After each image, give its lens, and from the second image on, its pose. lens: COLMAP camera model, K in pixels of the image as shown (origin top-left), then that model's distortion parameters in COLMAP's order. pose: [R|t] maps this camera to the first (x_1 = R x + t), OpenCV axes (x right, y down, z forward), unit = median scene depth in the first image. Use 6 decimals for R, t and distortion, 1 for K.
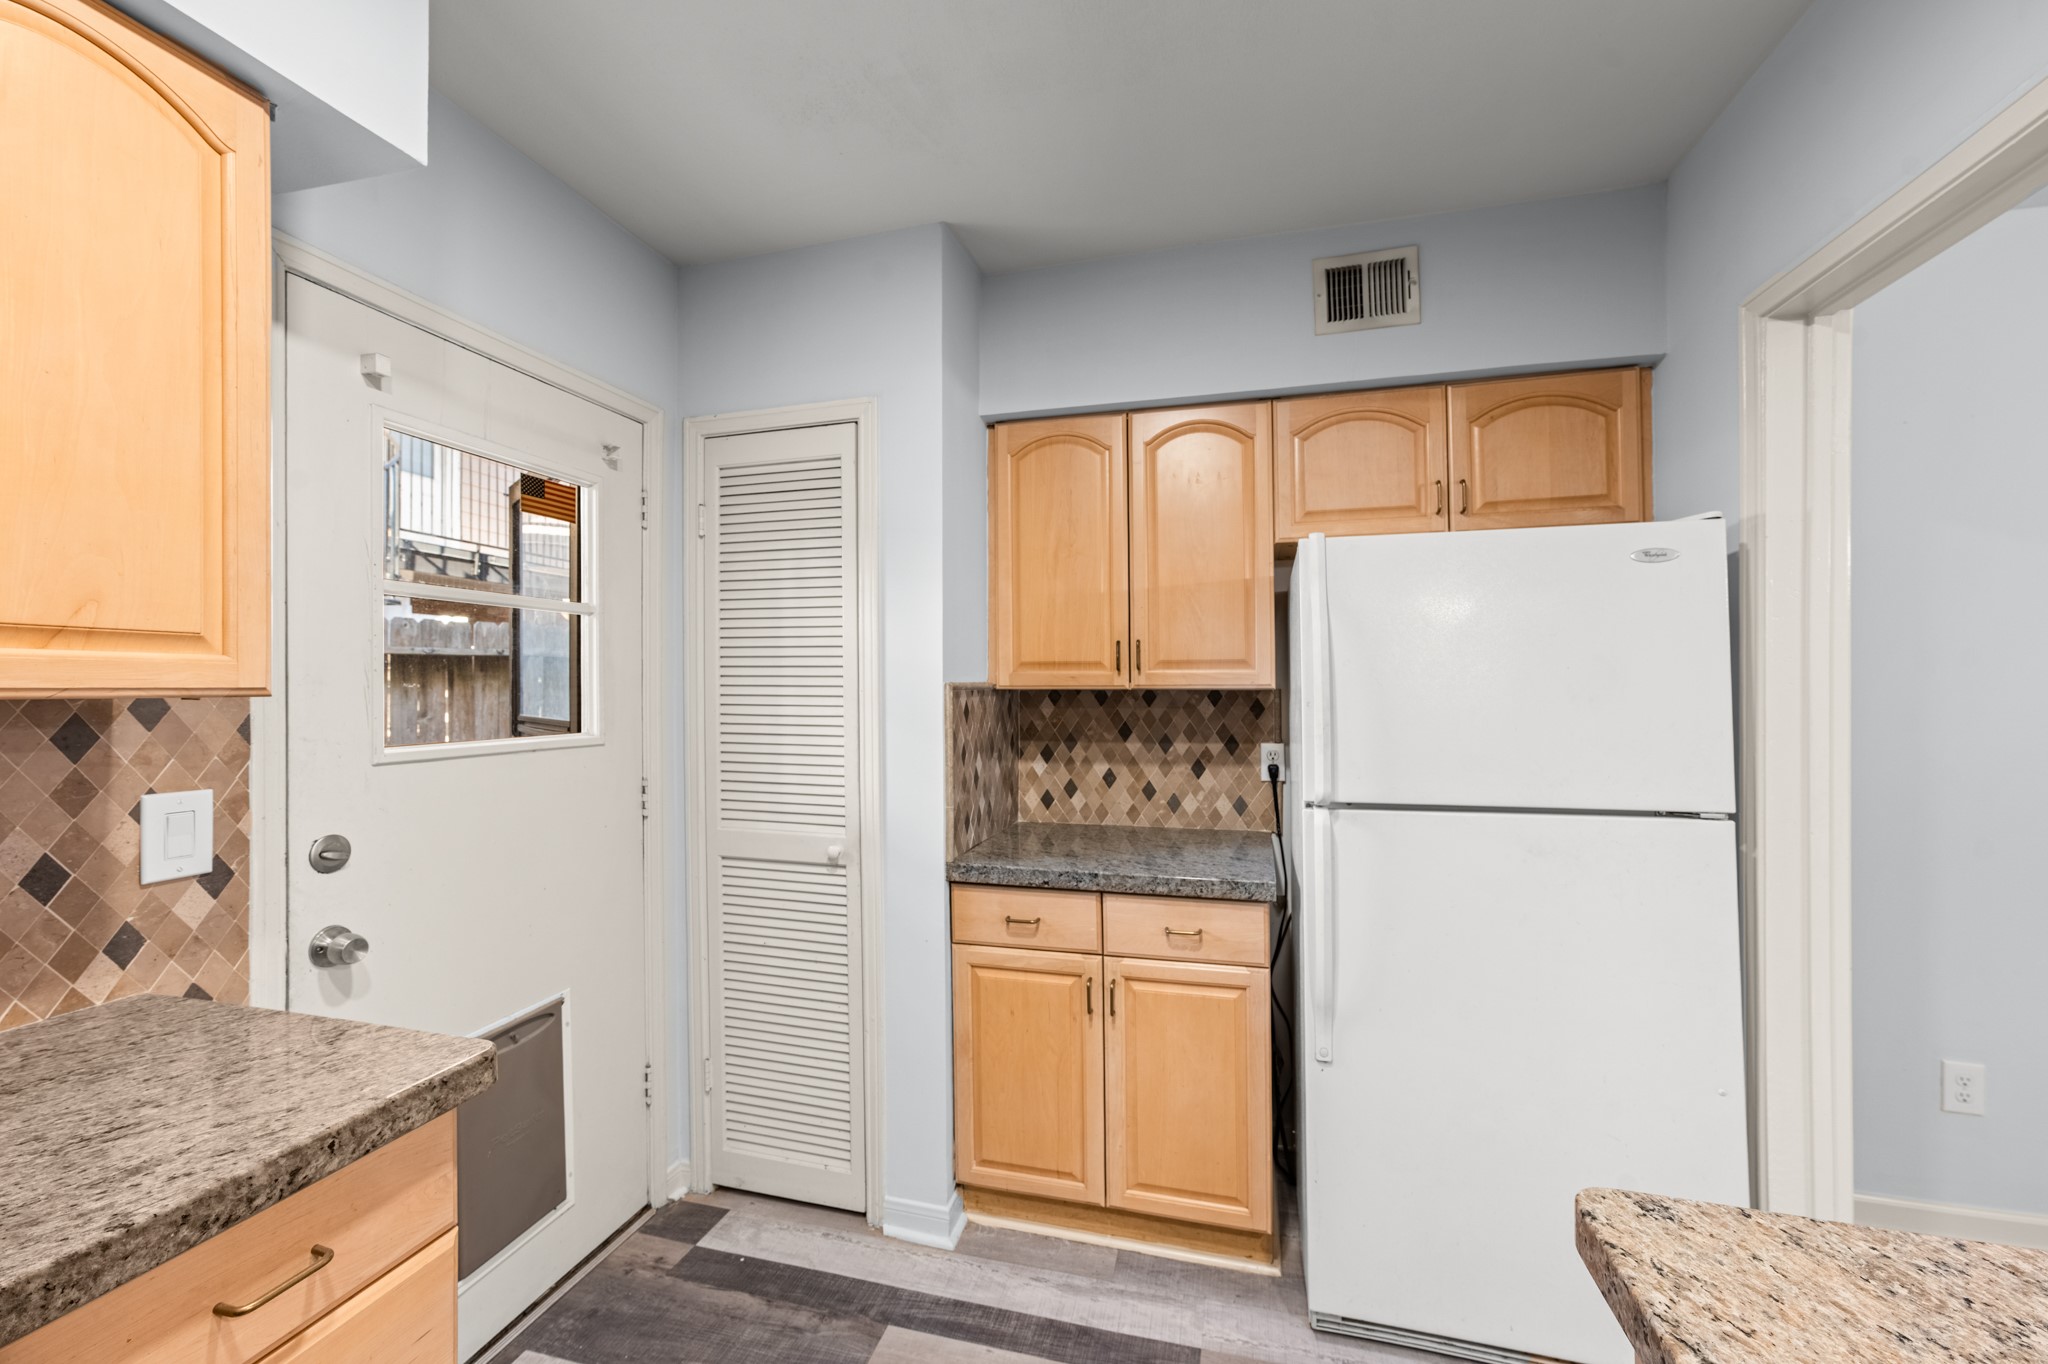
lens RADIAL K [[820.3, 0, 1020.6], [0, 820.3, 676.5], [0, 0, 1]] dist [-0.040295, 0.022050]
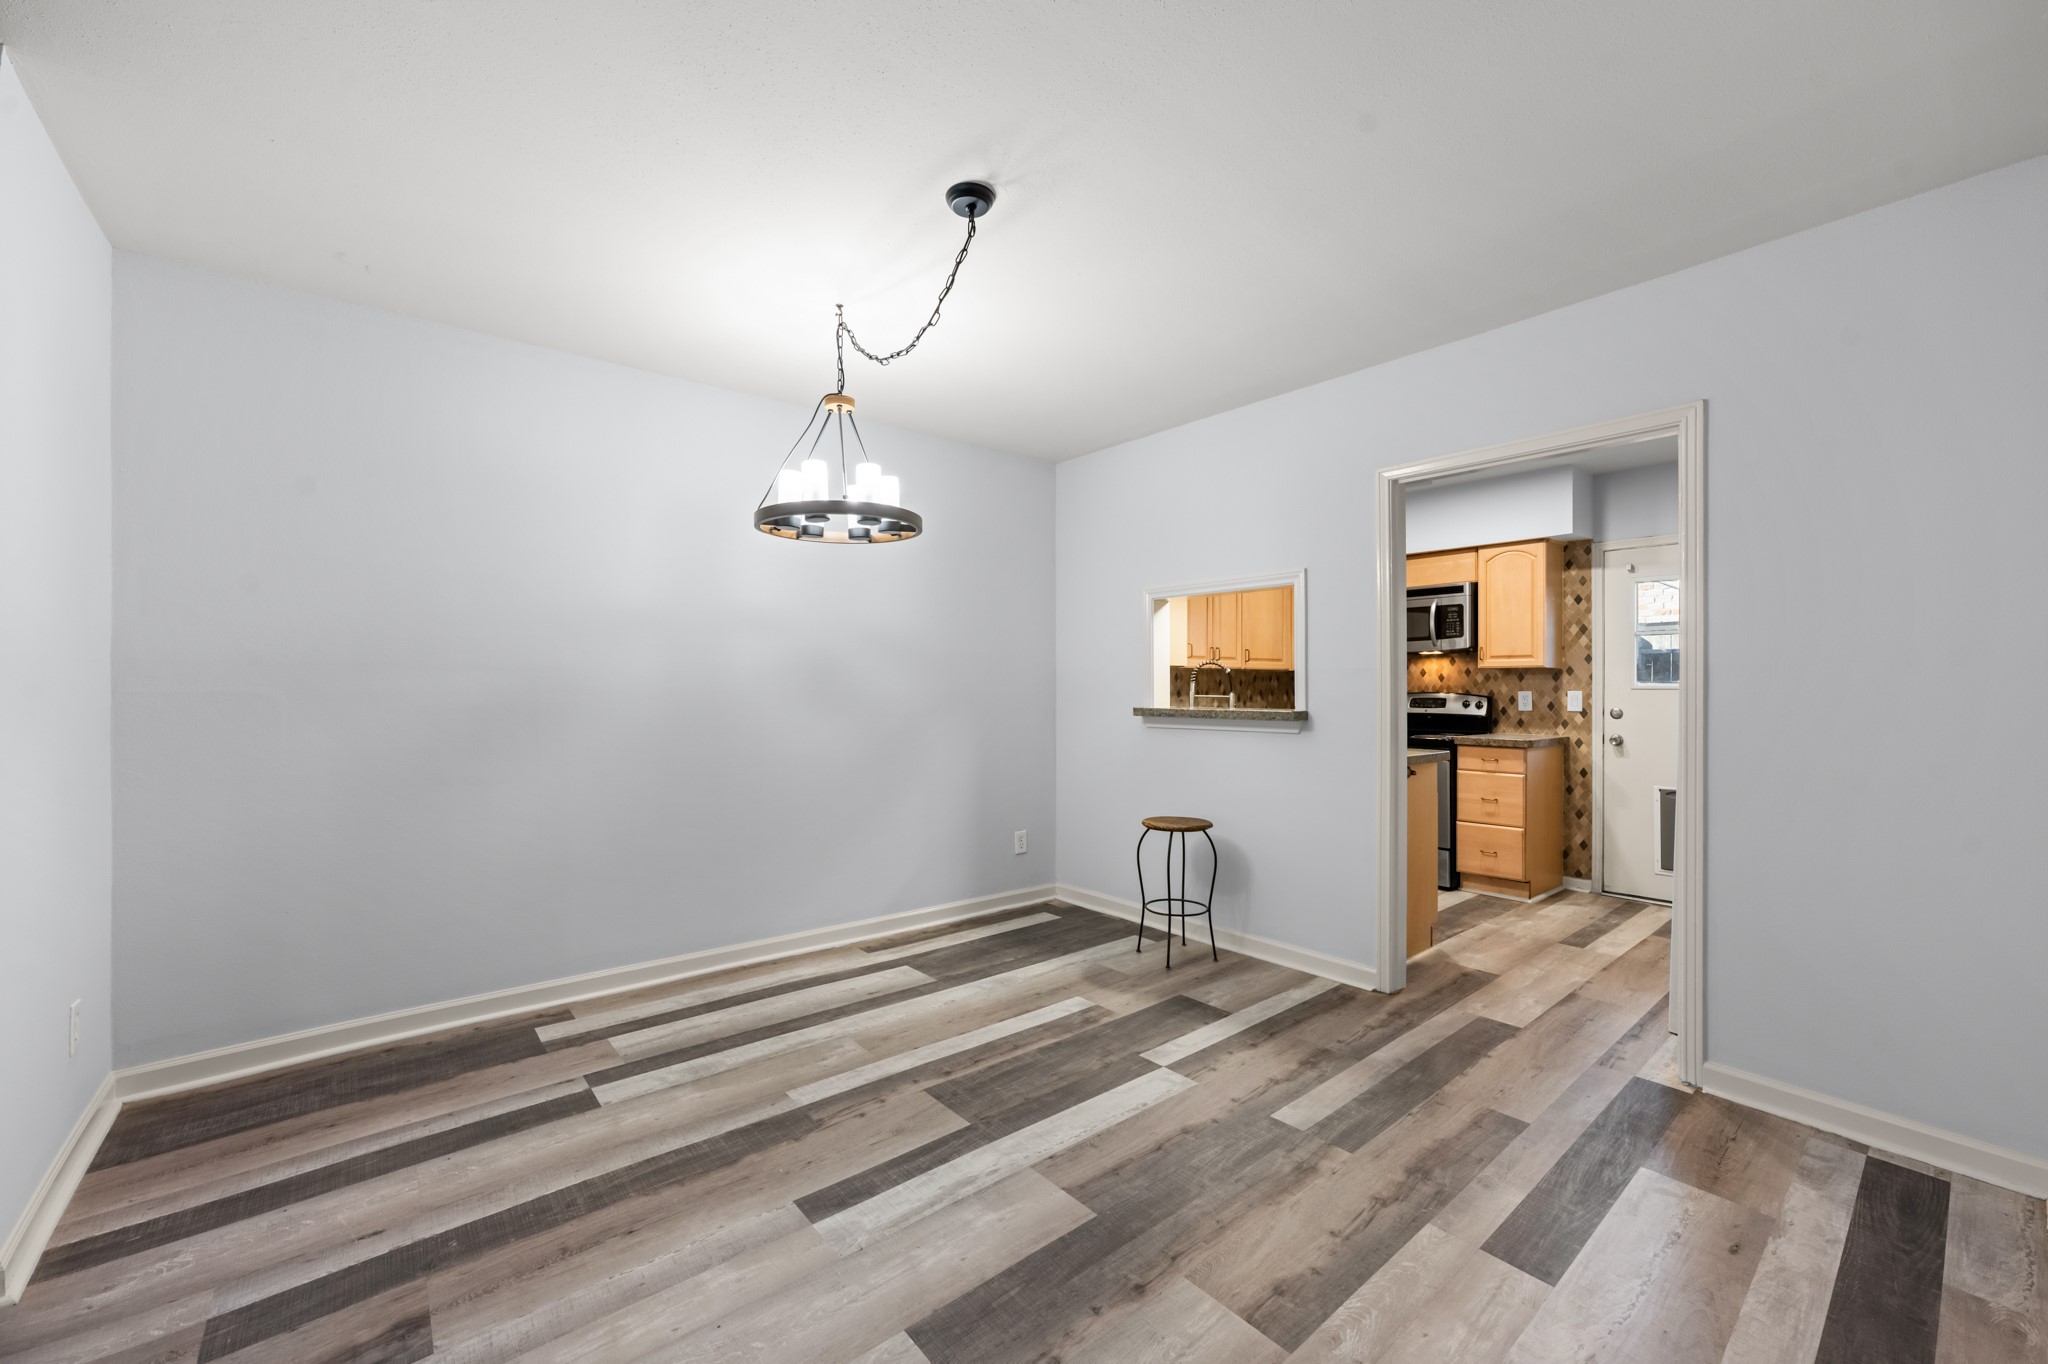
lens RADIAL K [[802.7, 0, 1029.8], [0, 802.7, 684.2], [0, 0, 1]] dist [-0.033252, 0.020389]
pose [[-0.571259, -0.001707, -0.820768, 2.466026], [0.009264, 0.999921, -0.008528, 0.072892], [0.820718, -0.012475, -0.571198, 0.640908]]
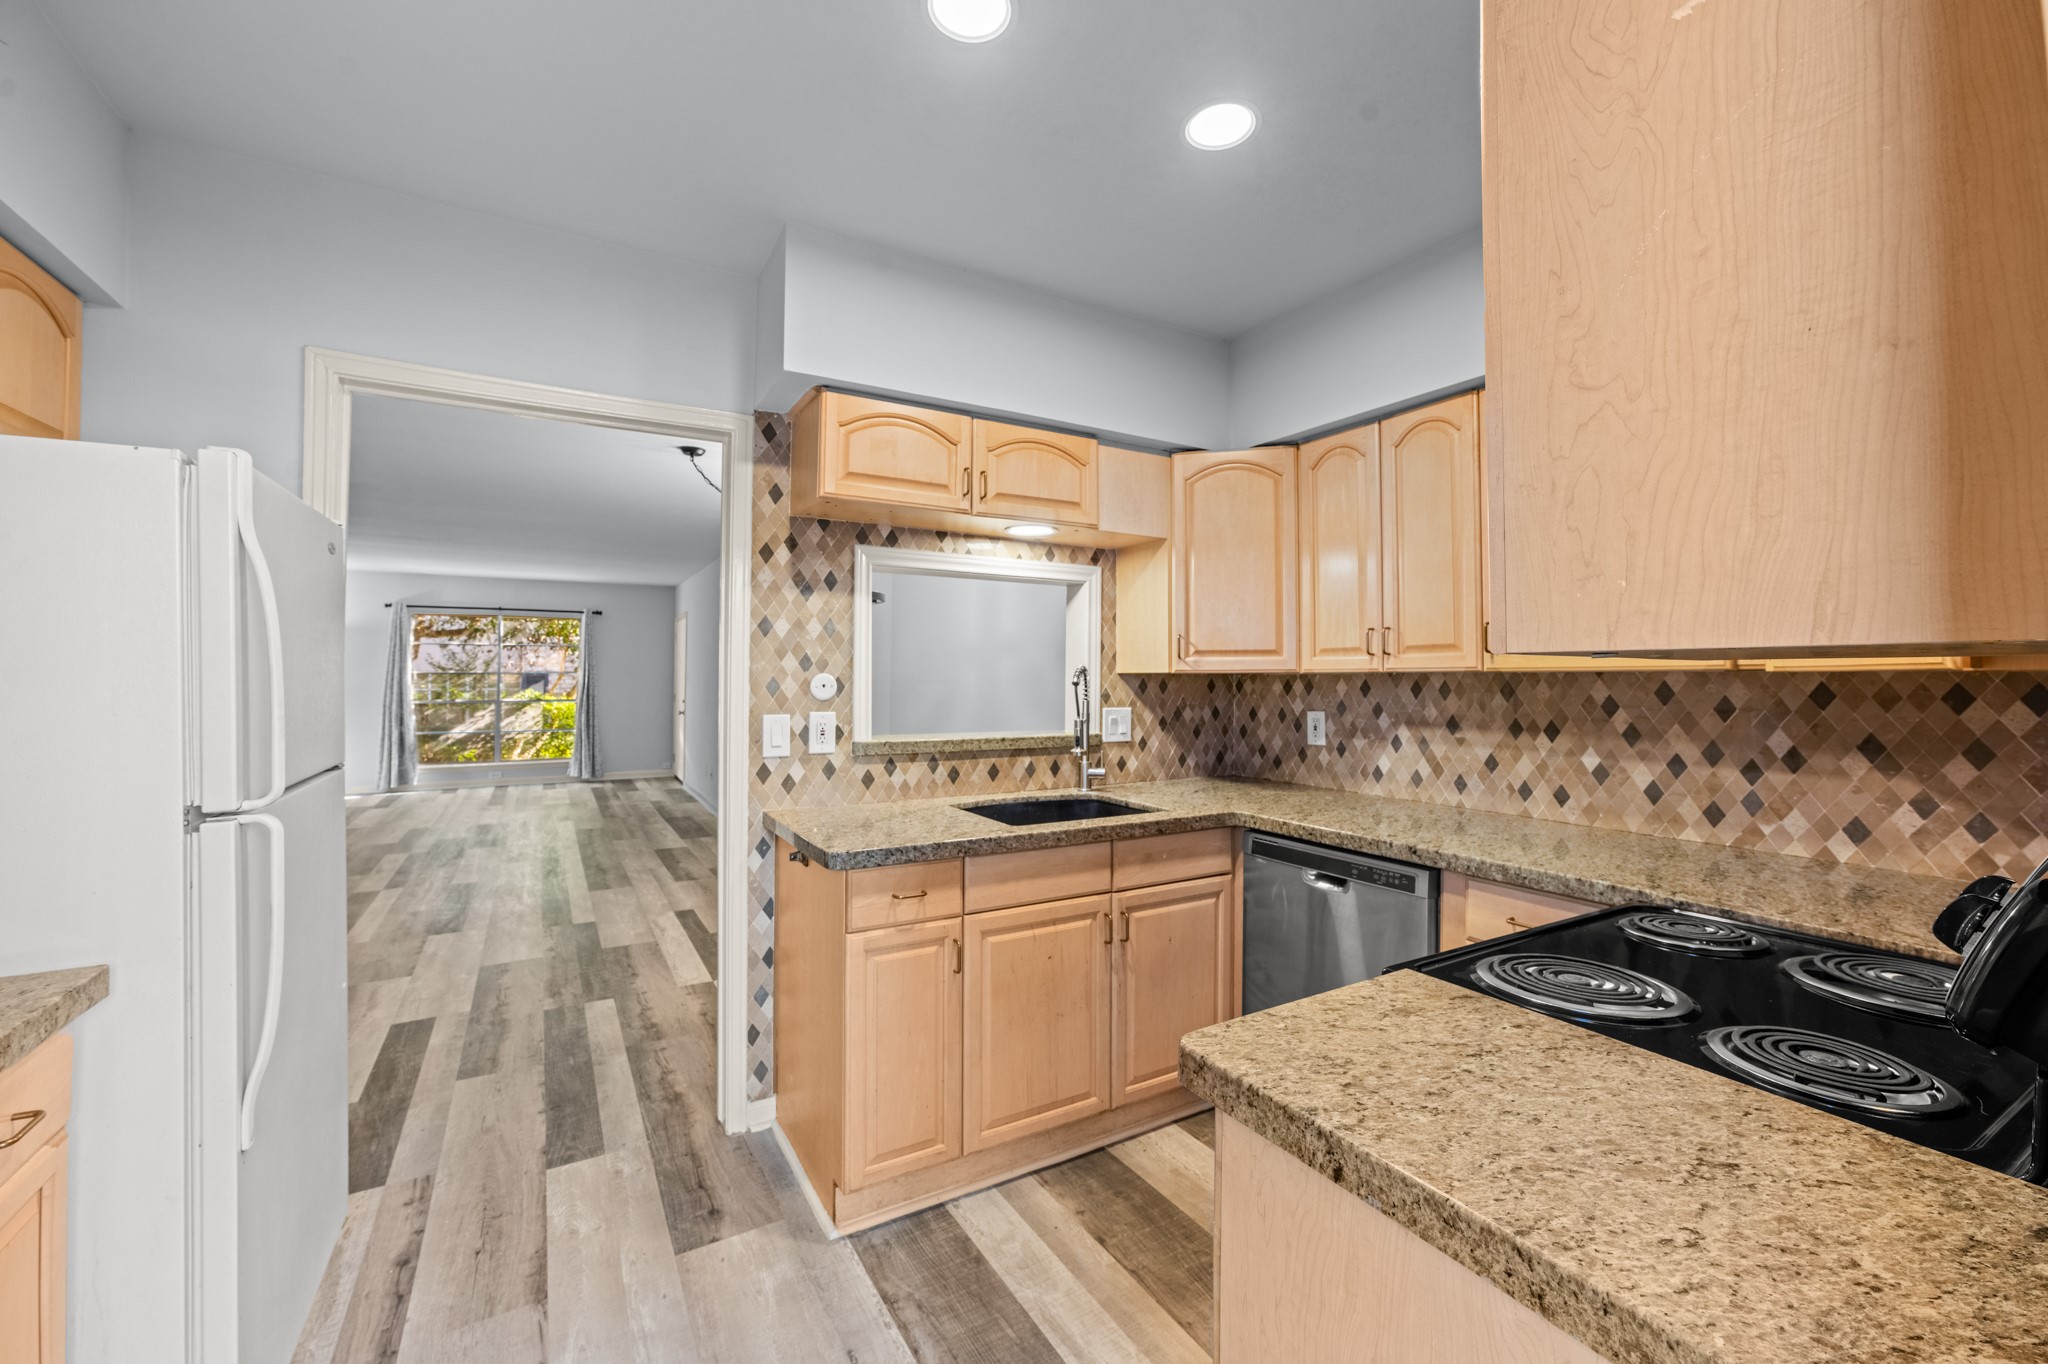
lens RADIAL K [[823.5, 0, 1023.3], [0, 823.5, 658.3], [0, 0, 1]] dist [-0.038849, 0.022665]
pose [[-0.720875, 0.014372, 0.692916, -0.598596], [-0.011302, 0.999408, -0.032486, 0.028708], [-0.692973, -0.031250, -0.720286, 0.921005]]
